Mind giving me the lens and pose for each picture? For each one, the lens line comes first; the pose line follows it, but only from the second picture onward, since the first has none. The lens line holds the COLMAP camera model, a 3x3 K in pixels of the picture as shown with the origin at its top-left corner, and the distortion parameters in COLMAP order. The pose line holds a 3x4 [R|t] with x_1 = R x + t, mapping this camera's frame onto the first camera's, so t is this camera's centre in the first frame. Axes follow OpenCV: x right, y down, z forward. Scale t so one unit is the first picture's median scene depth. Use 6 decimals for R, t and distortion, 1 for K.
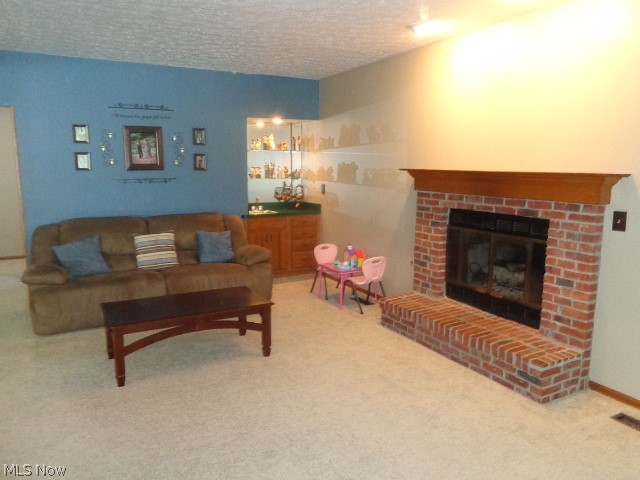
lens RADIAL K [[481.0, 0, 320.7], [0, 481.0, 236.7], [0, 0, 1]] dist [0.001217, -0.003930]
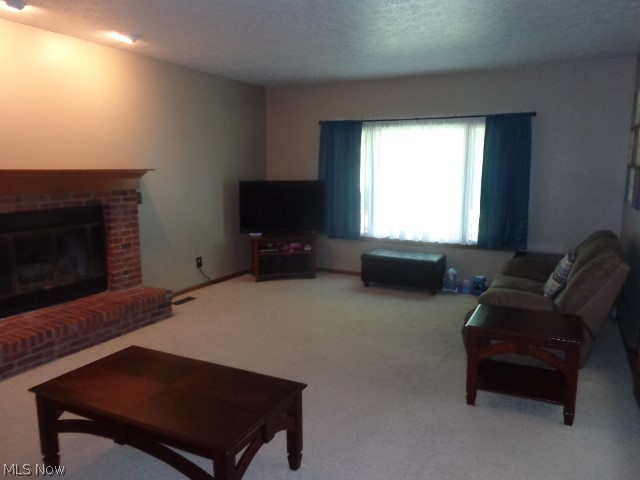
lens RADIAL K [[481.0, 0, 320.2], [0, 481.0, 241.8], [0, 0, 1]] dist [0.001217, -0.003930]
pose [[-0.567678, -0.129063, 0.813071, -0.958760], [0.120030, 0.964106, 0.236840, -0.181594], [-0.814453, 0.232042, -0.531811, 1.251088]]
